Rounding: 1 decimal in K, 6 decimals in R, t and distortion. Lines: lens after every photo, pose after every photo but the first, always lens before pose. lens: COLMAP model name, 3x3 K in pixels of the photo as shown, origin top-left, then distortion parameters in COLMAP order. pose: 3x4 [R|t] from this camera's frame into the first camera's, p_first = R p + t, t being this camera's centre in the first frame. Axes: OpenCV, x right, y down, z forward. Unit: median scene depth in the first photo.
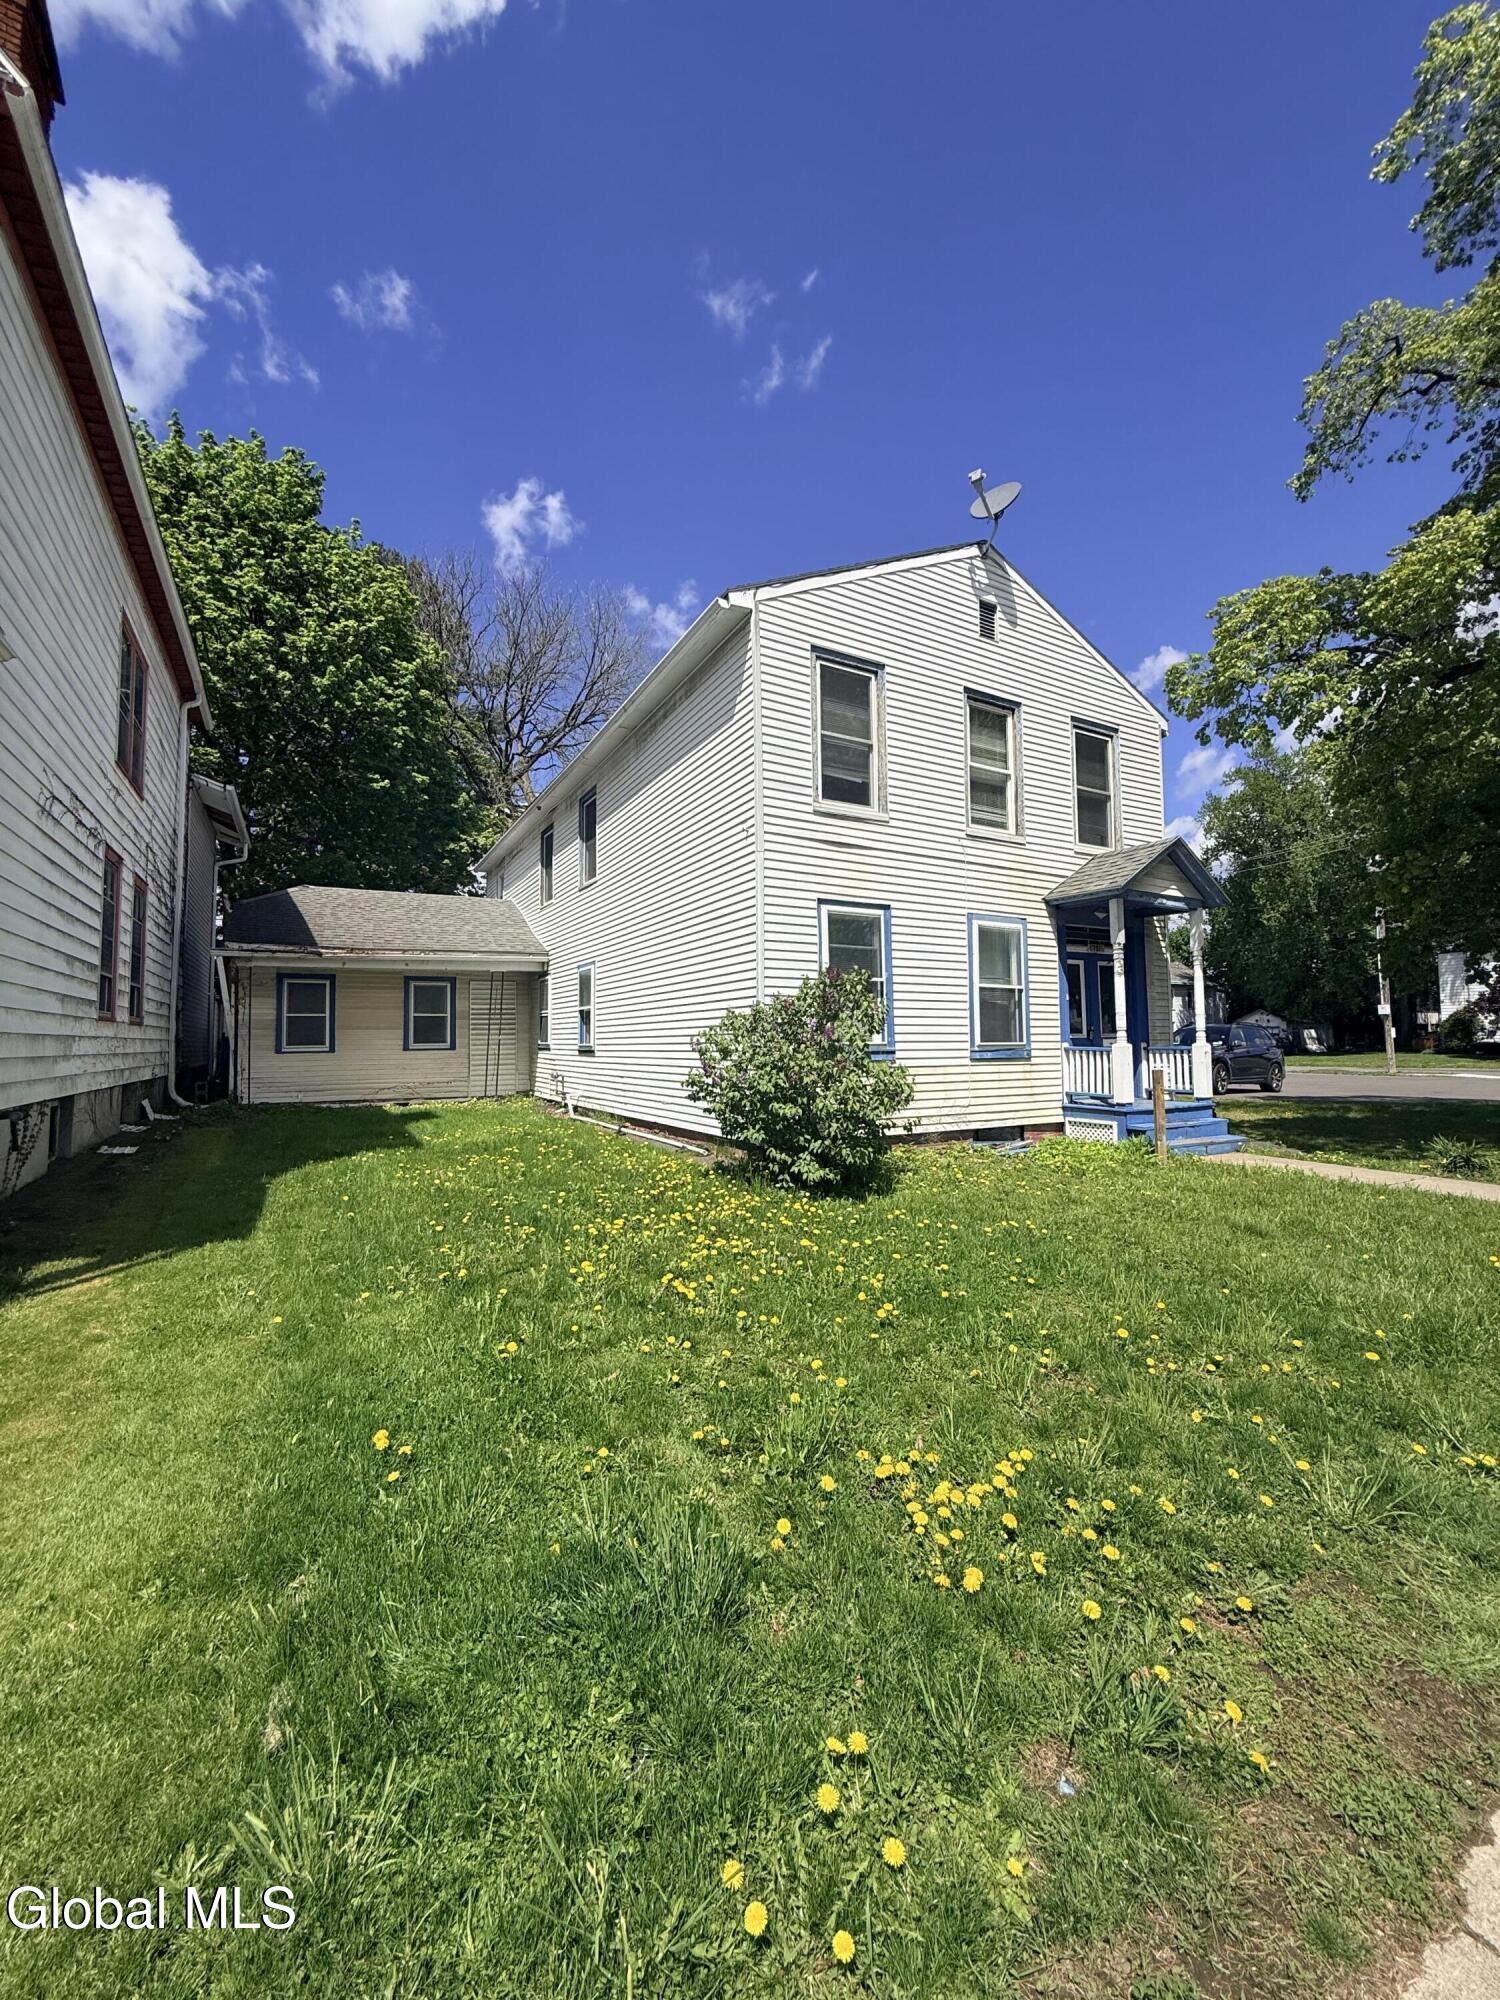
lens RADIAL K [[798.7, 0, 765.9], [0, 798.7, 1002.8], [0, 0, 1]] dist [0.004626, -0.001400]
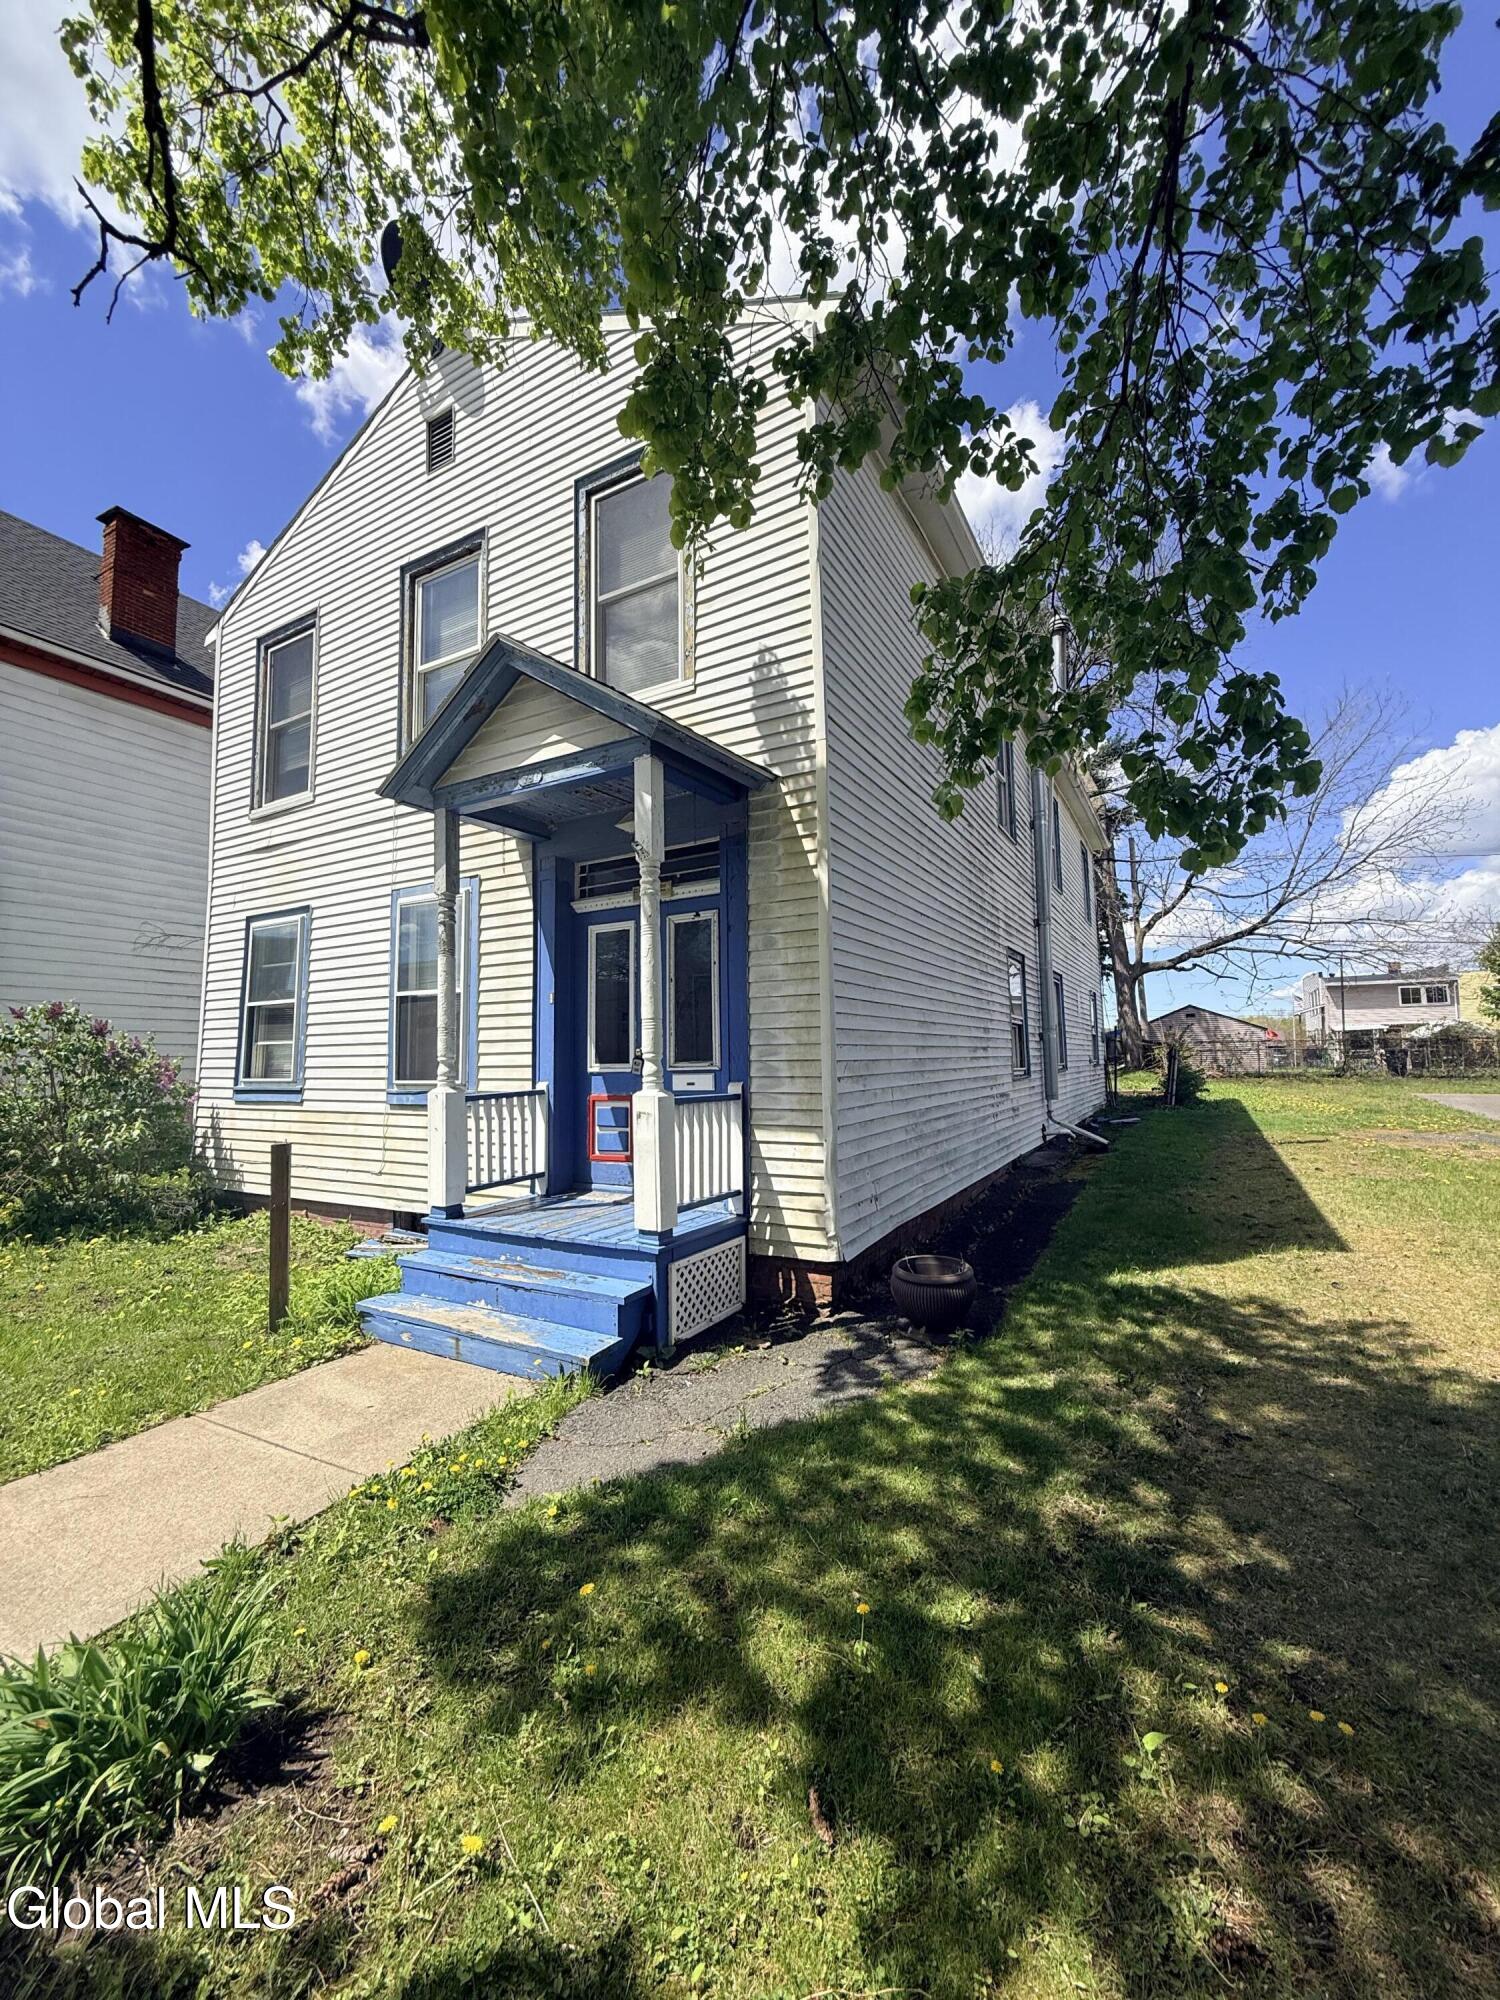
lens RADIAL K [[798.7, 0, 747.8], [0, 798.7, 1004.7], [0, 0, 1]] dist [0.004626, -0.001400]
pose [[0.509539, -0.061292, -0.858262, 0.939871], [0.050255, 0.997877, -0.041427, 0.027433], [0.858979, -0.022023, 0.511537, 0.862376]]
